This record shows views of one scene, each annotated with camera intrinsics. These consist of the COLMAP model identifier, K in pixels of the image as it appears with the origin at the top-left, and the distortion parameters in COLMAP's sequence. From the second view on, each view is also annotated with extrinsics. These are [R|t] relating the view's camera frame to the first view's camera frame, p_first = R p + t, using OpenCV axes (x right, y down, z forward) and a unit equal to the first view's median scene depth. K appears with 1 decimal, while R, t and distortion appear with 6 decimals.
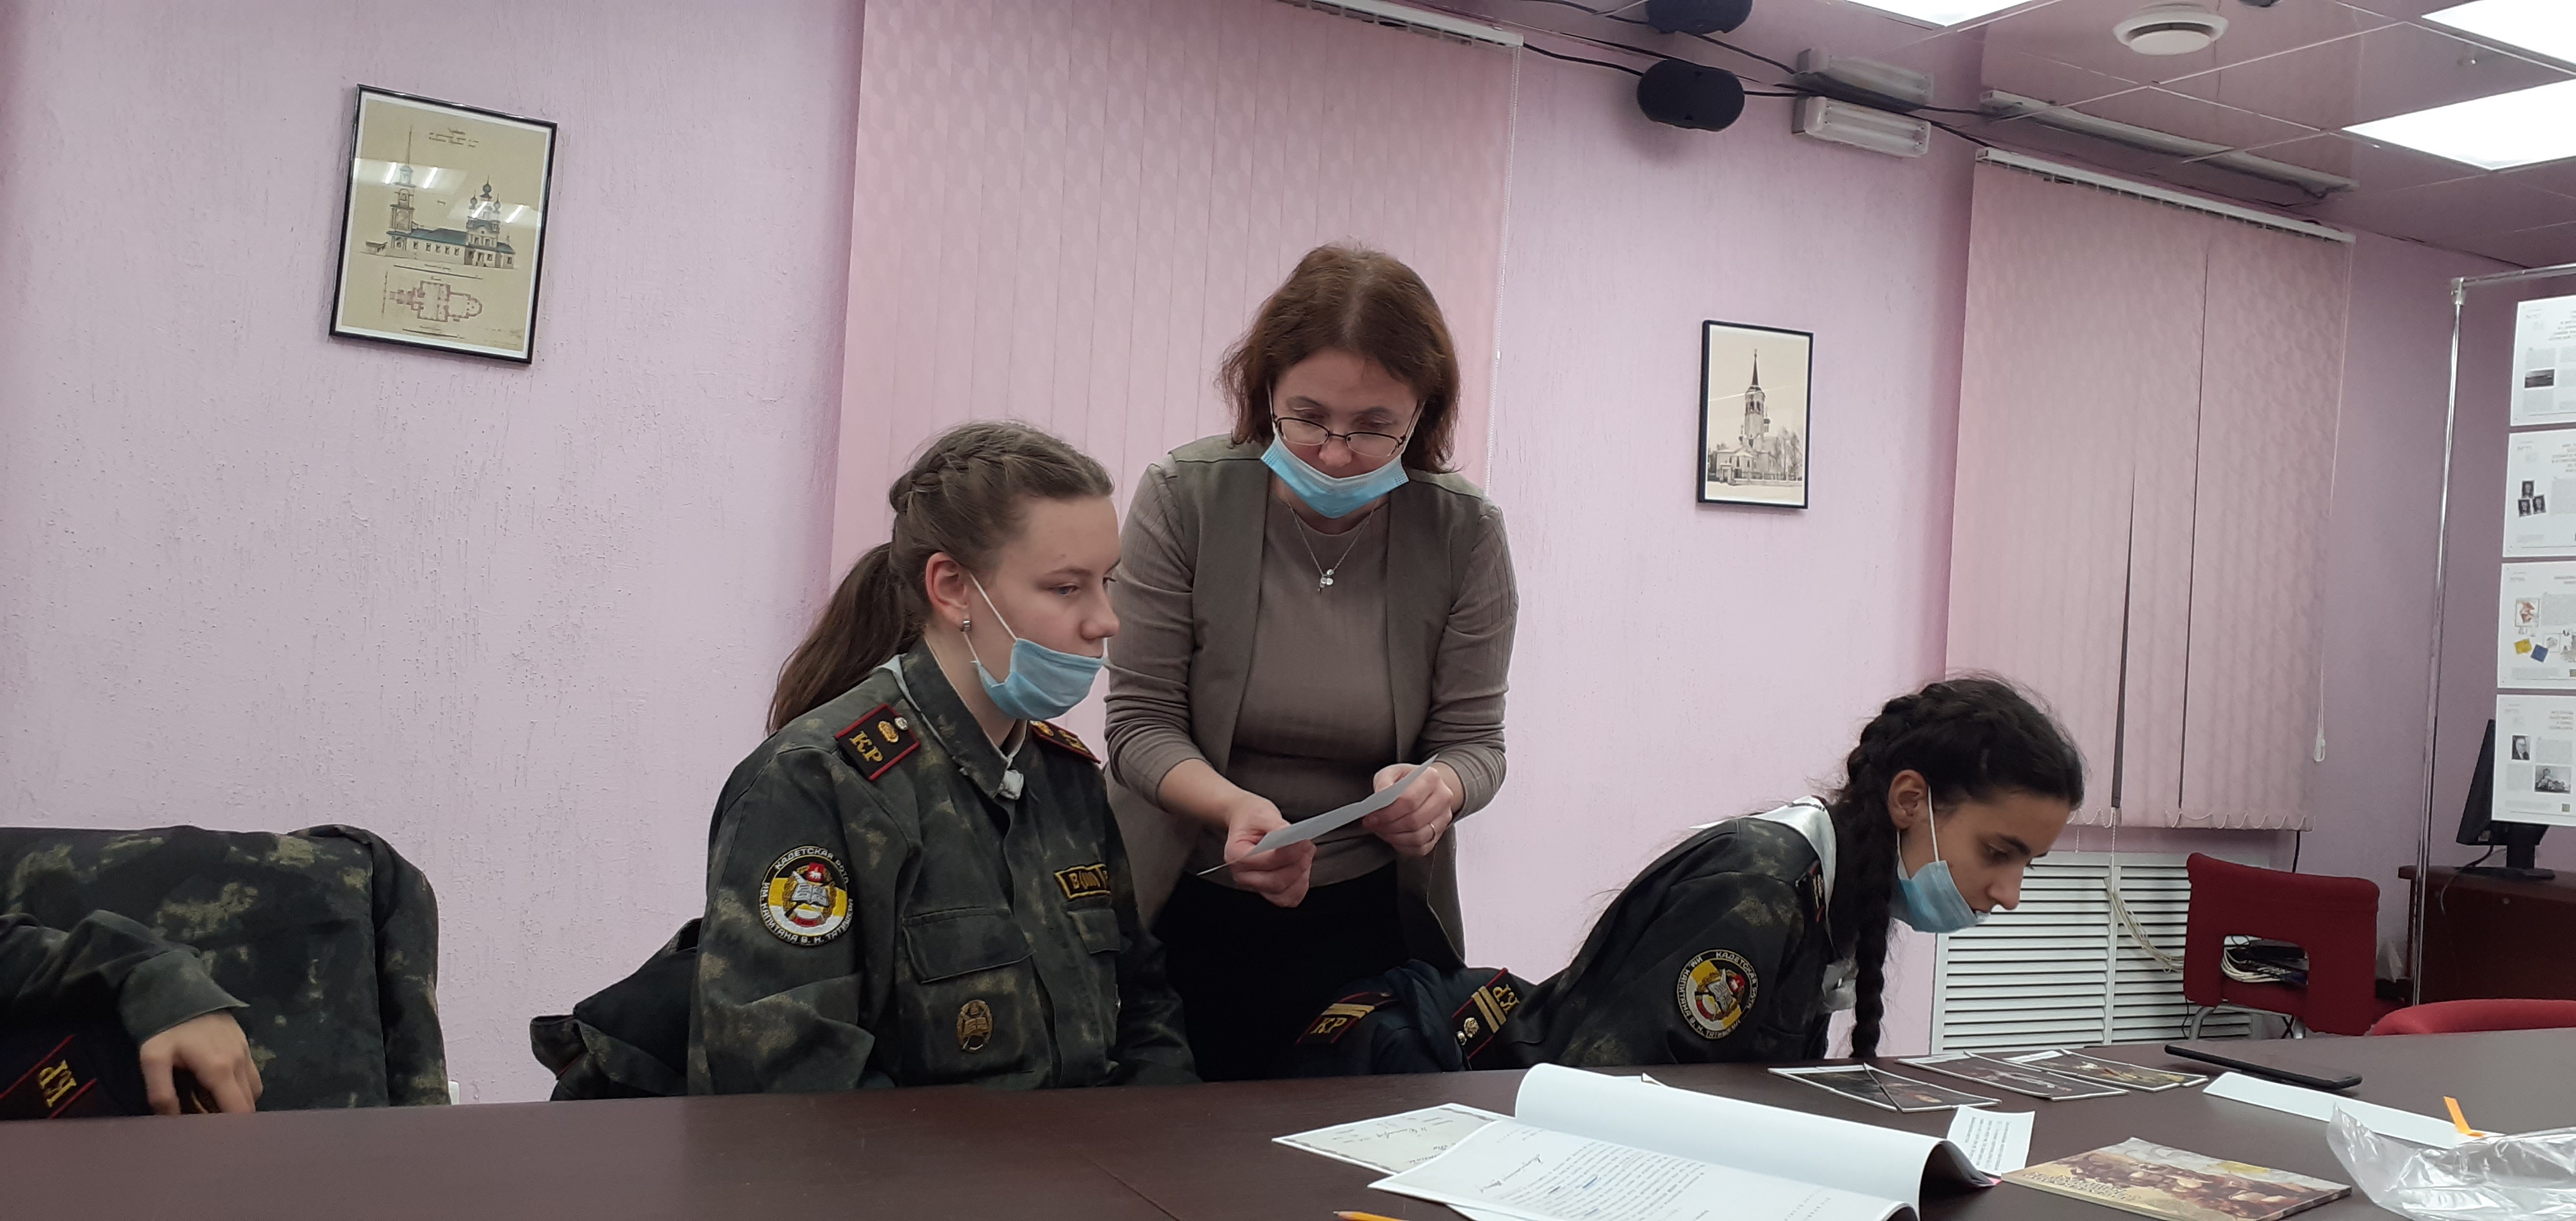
lens RADIAL K [[2120.2, 0, 1288.0], [0, 2120.2, 610.5], [0, 0, 1]] dist [0.008617, 0.006209]
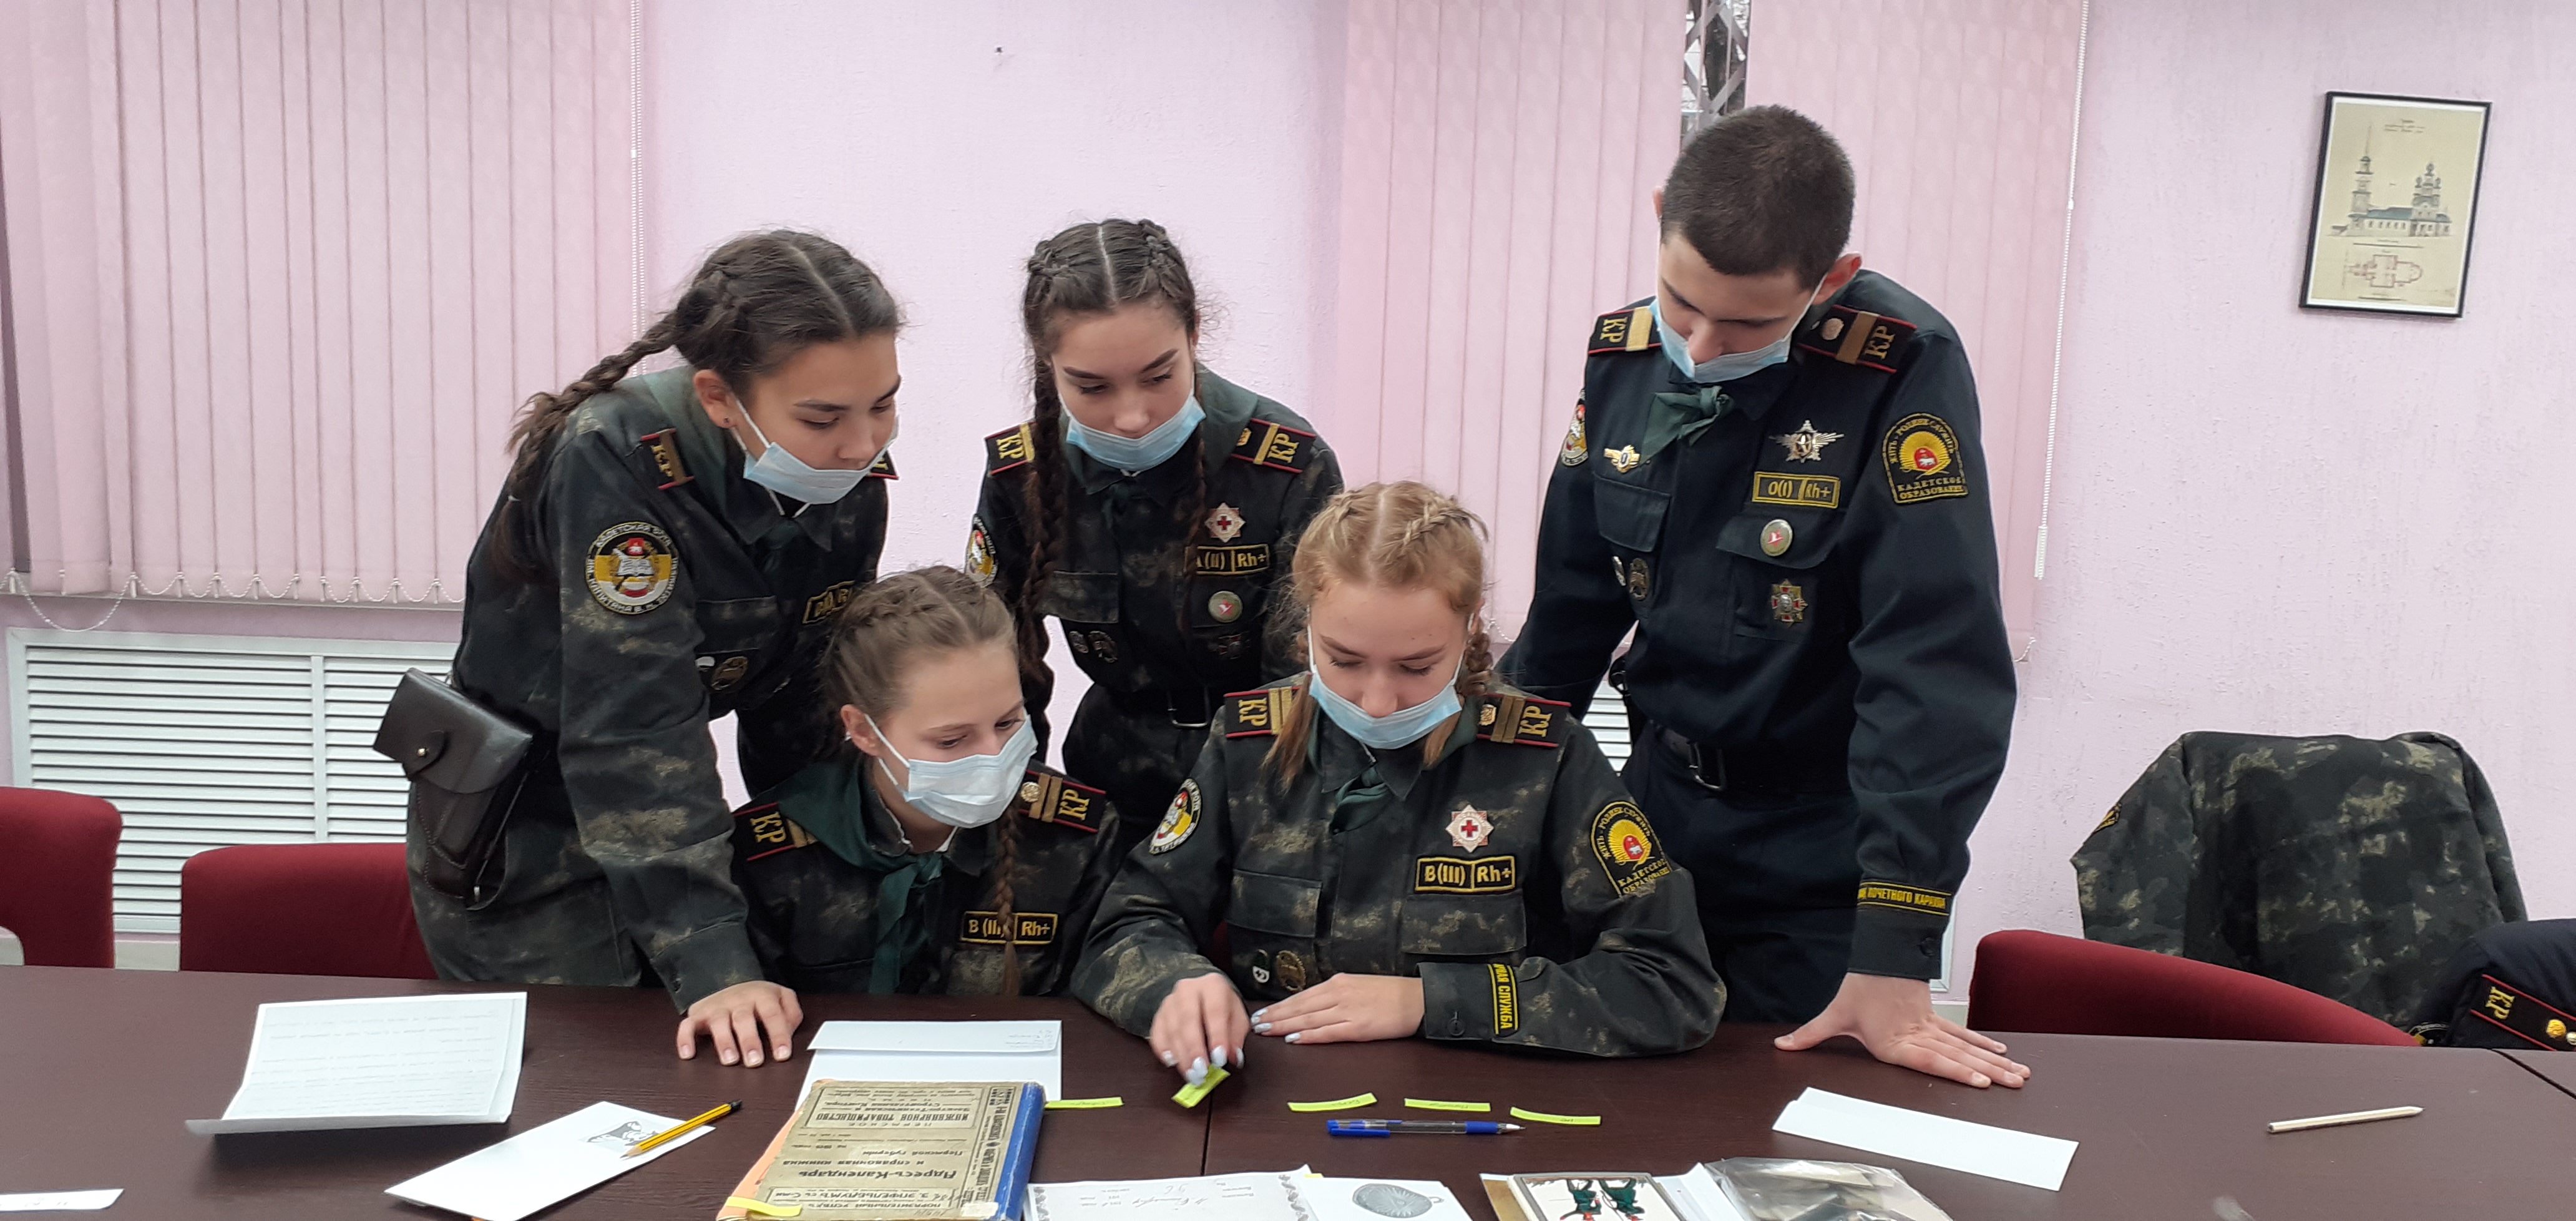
lens RADIAL K [[2120.2, 0, 1288.0], [0, 2120.2, 610.5], [0, 0, 1]] dist [0.008617, 0.006209]
pose [[0.891670, 0.023278, -0.452087, -0.414153], [0.032100, 0.992912, 0.114438, -0.115244], [0.451546, -0.116553, 0.884602, -0.342041]]
